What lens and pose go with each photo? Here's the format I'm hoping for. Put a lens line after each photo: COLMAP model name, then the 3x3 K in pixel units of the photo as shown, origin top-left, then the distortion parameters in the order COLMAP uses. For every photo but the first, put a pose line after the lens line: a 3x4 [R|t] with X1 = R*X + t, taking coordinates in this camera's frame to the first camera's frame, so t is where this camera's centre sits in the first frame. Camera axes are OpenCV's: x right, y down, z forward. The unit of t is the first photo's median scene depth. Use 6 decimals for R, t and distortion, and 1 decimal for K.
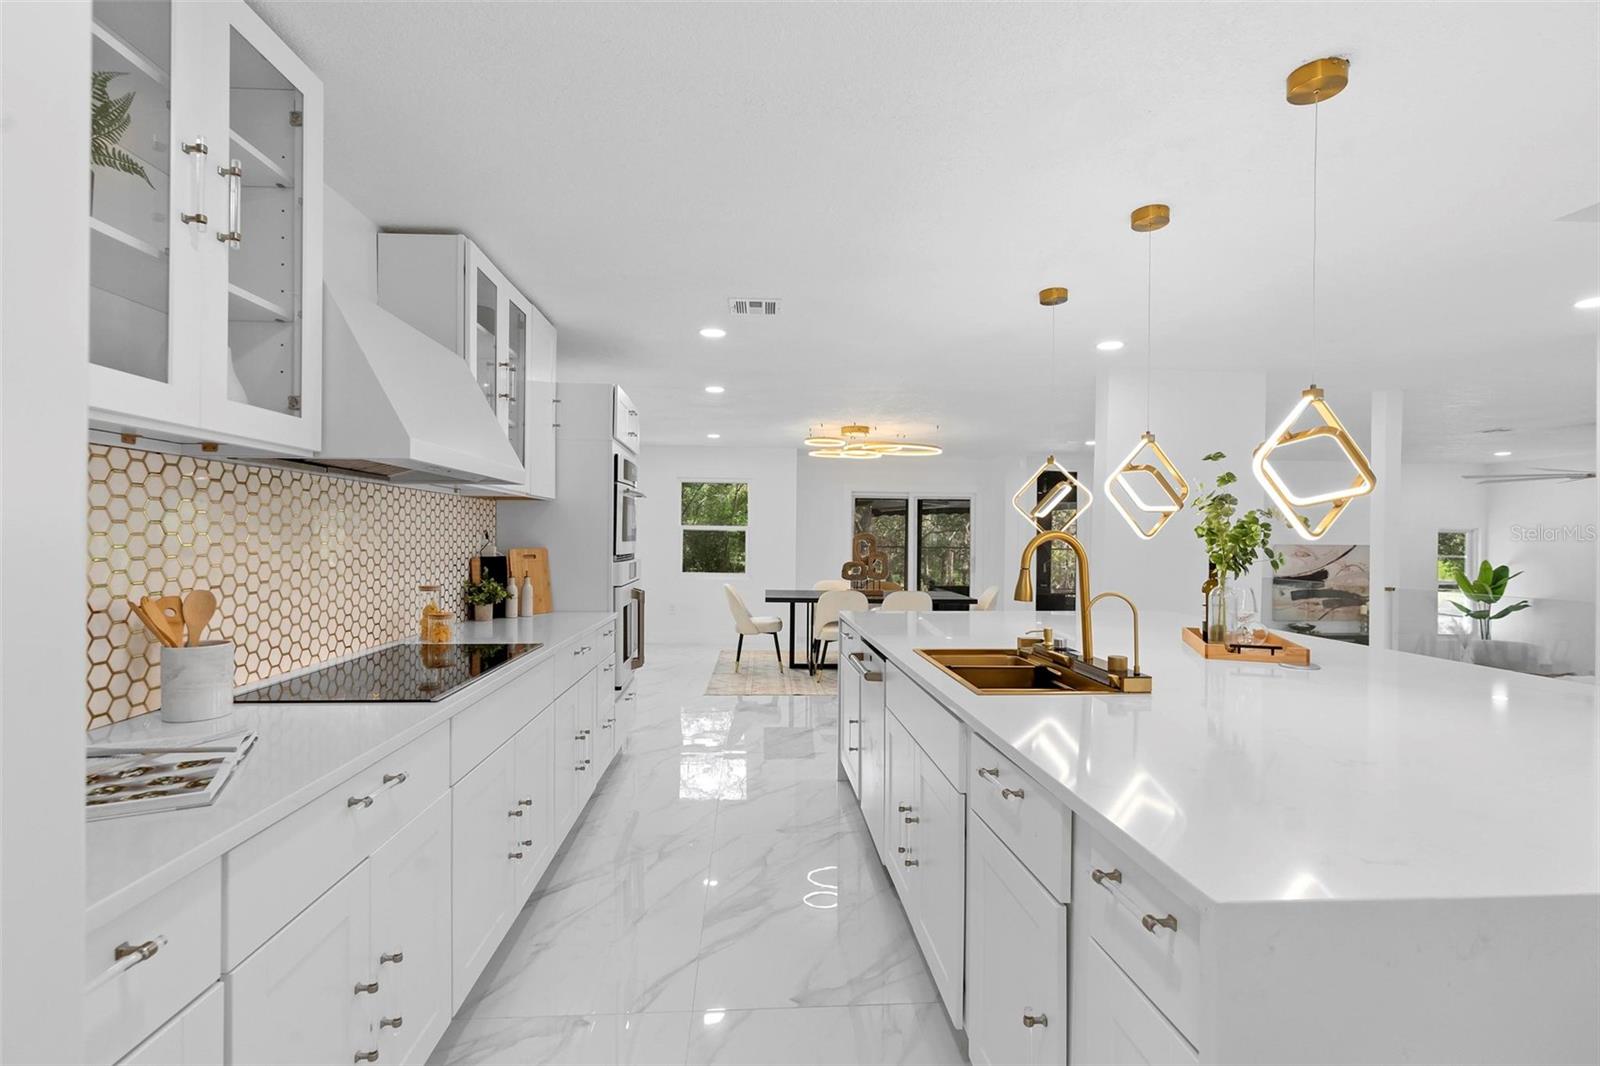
lens RADIAL K [[727.7, 0, 807.5], [0, 727.7, 536.6], [0, 0, 1]] dist [-0.009991, 0.002871]
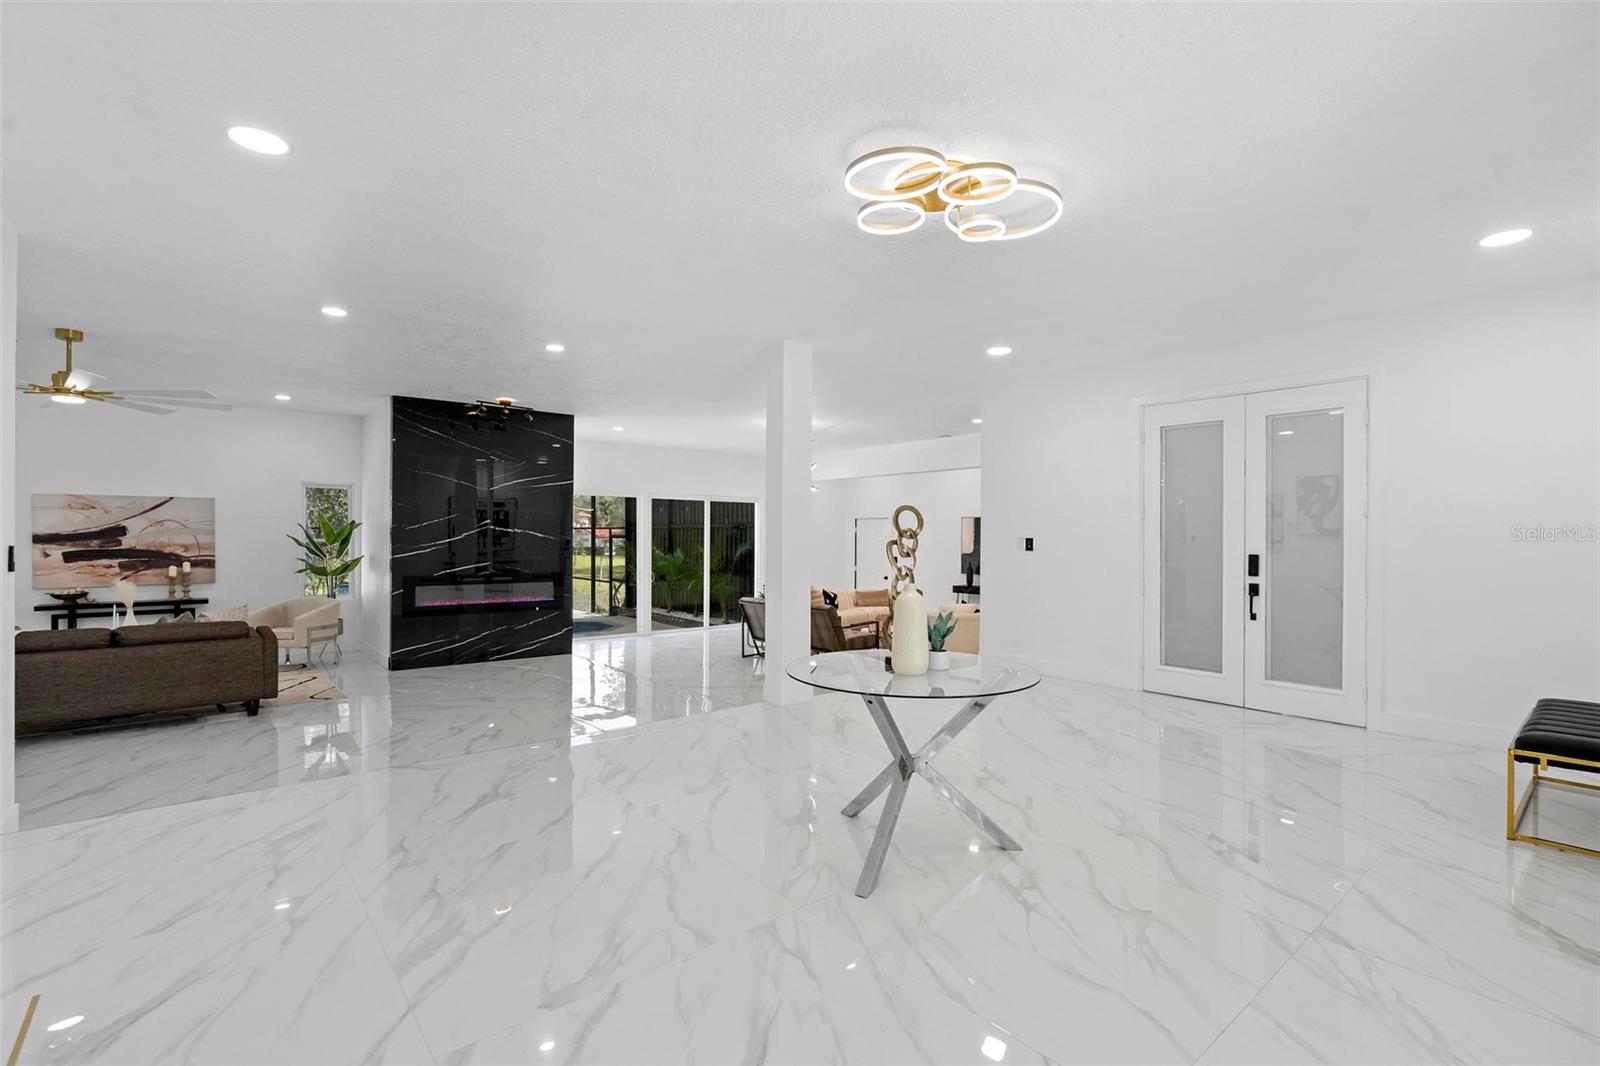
lens RADIAL K [[727.7, 0, 789.3], [0, 727.7, 538.8], [0, 0, 1]] dist [-0.009991, 0.002871]
pose [[0.817981, -0.010861, 0.575142, 1.043441], [0.002922, 0.999887, 0.014726, 0.061987], [-0.575237, -0.010365, 0.817921, -0.145953]]
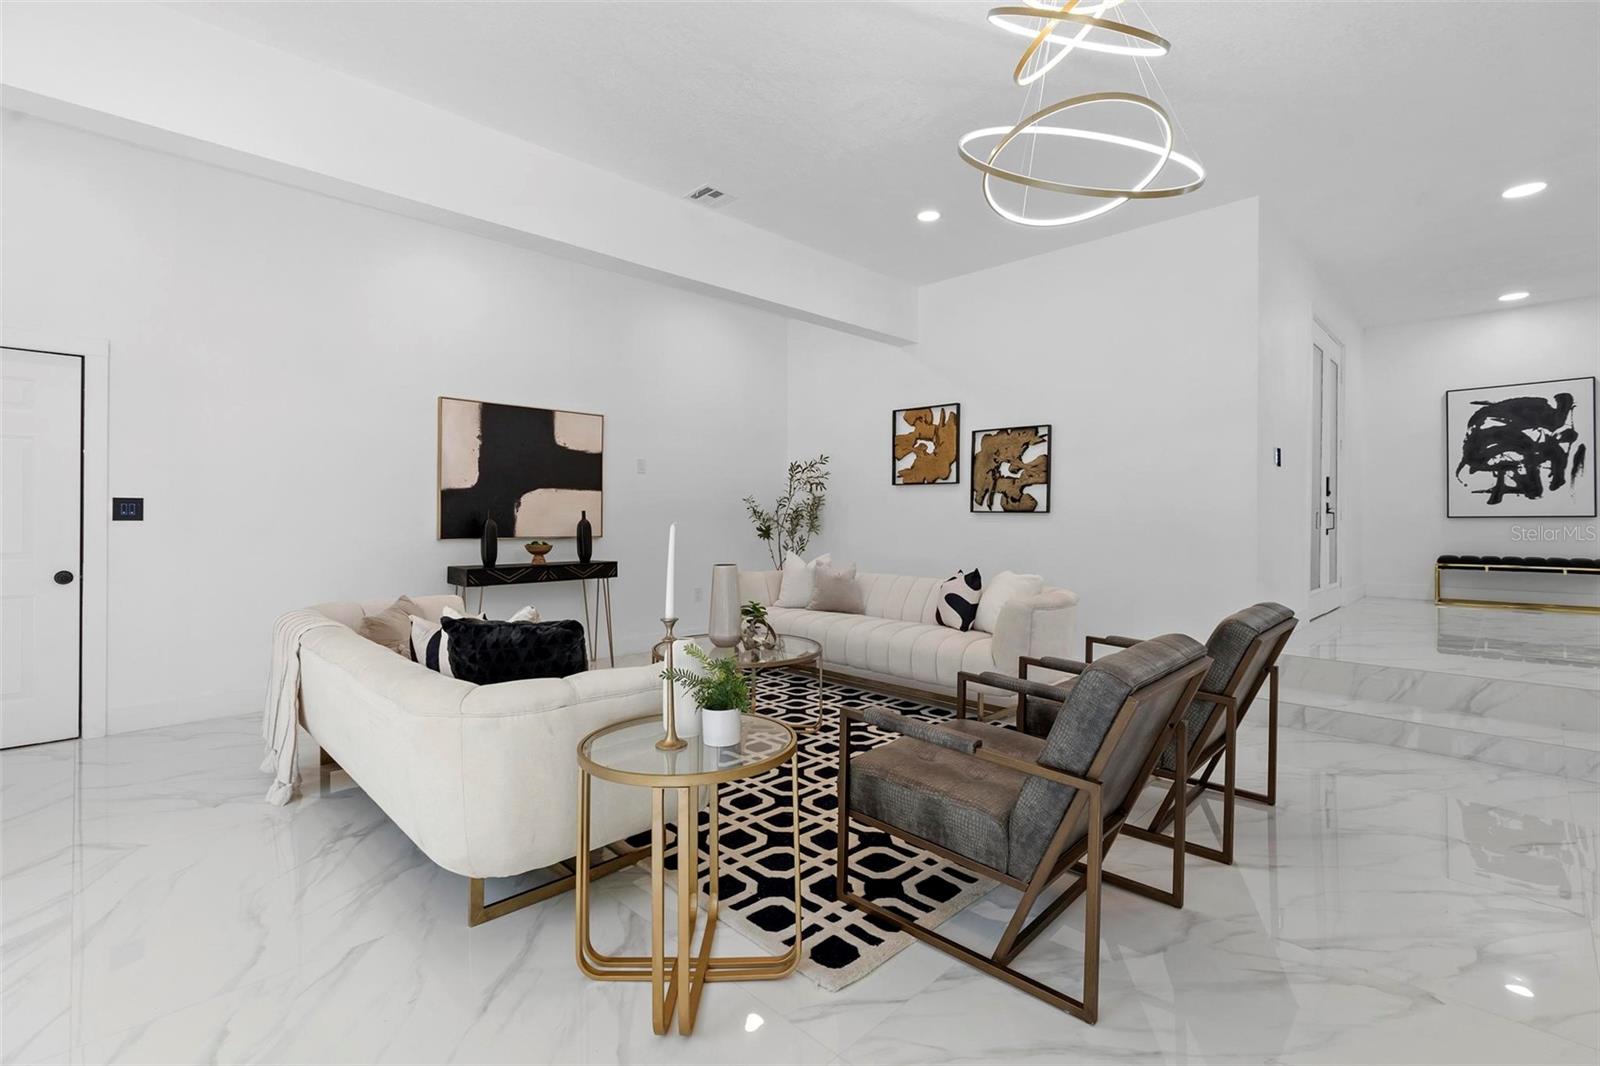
lens RADIAL K [[727.7, 0, 803.0], [0, 727.7, 509.1], [0, 0, 1]] dist [-0.009991, 0.002871]
pose [[-0.658193, -0.007803, 0.752809, 1.590299], [-0.014132, 0.999898, -0.001991, 0.134561], [-0.752717, -0.011949, -0.658236, 1.123558]]
